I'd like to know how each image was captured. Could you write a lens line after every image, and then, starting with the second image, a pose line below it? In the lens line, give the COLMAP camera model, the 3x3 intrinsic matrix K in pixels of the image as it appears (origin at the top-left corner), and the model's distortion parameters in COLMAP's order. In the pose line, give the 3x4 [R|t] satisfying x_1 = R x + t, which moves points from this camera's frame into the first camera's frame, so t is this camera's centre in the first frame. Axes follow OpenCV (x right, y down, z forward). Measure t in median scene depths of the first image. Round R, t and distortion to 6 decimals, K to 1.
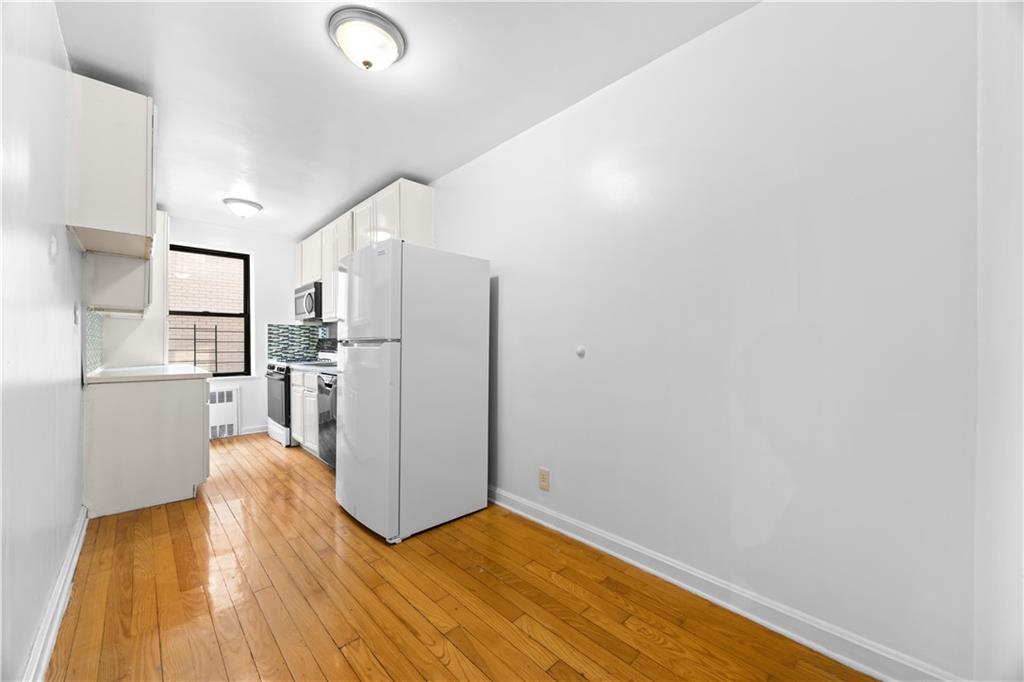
lens RADIAL K [[393.9, 0, 509.8], [0, 393.9, 346.9], [0, 0, 1]] dist [0.000472, 0.000180]
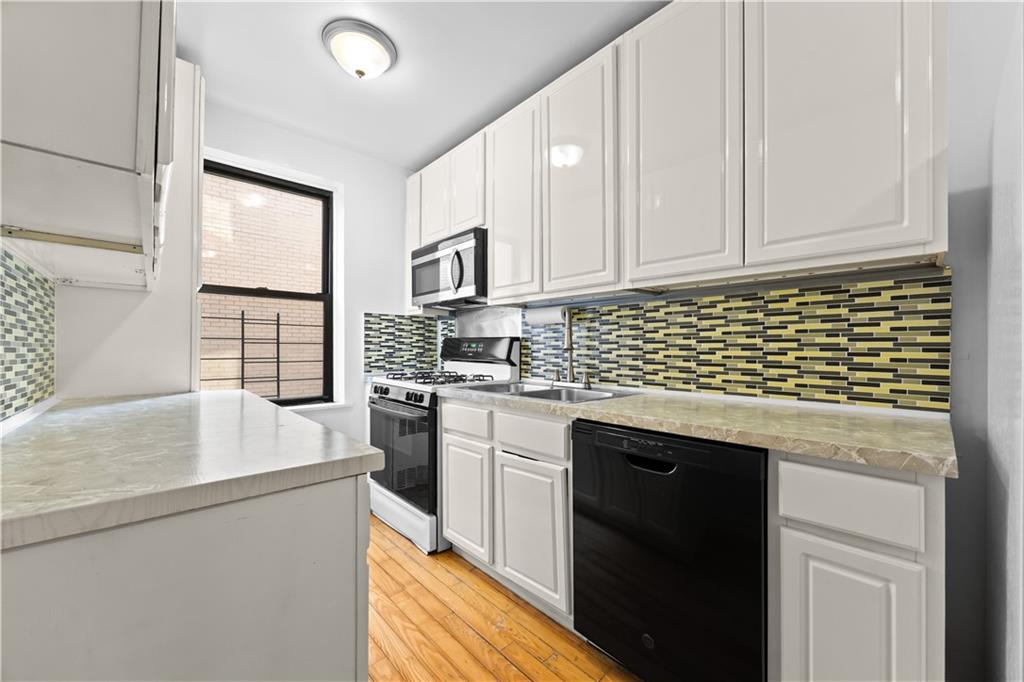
lens RADIAL K [[393.9, 0, 509.8], [0, 393.9, 346.9], [0, 0, 1]] dist [0.000472, 0.000180]
pose [[0.999882, 0.000655, -0.015317, -0.400294], [-0.000779, 0.999967, -0.008118, -0.003430], [0.015312, 0.008129, 0.999850, 0.438109]]
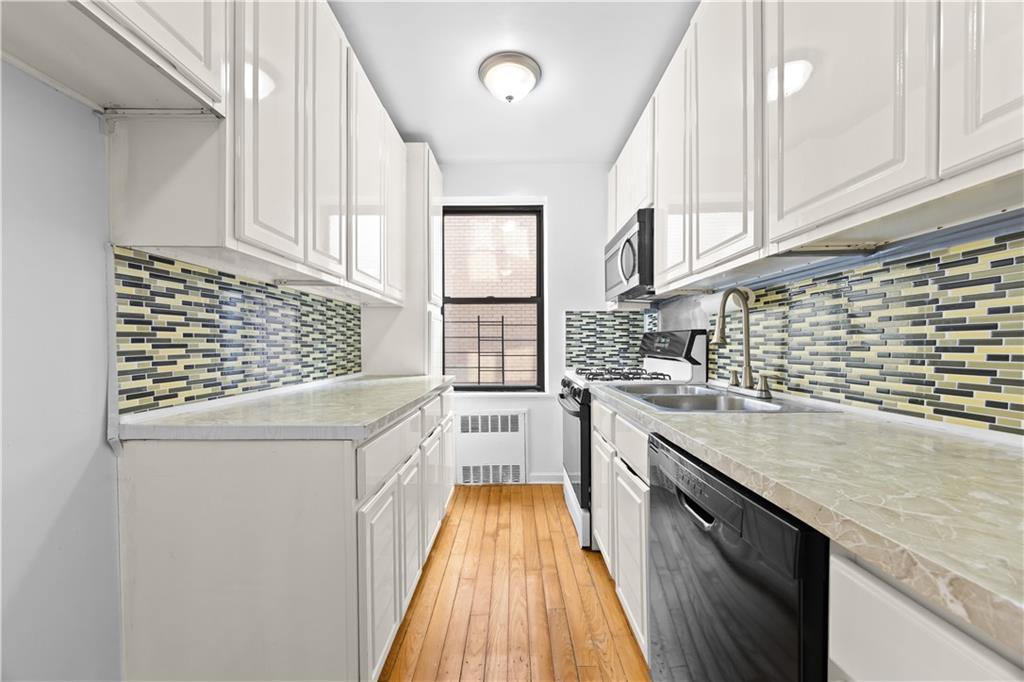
lens RADIAL K [[389.9, 0, 513.3], [0, 389.9, 351.9], [0, 0, 1]] dist [0.000153, 0.000118]
pose [[0.724426, 0.010211, -0.689277, -0.256617], [-0.000670, 0.999900, 0.014109, -0.002374], [0.689353, -0.009760, 0.724360, 0.508625]]
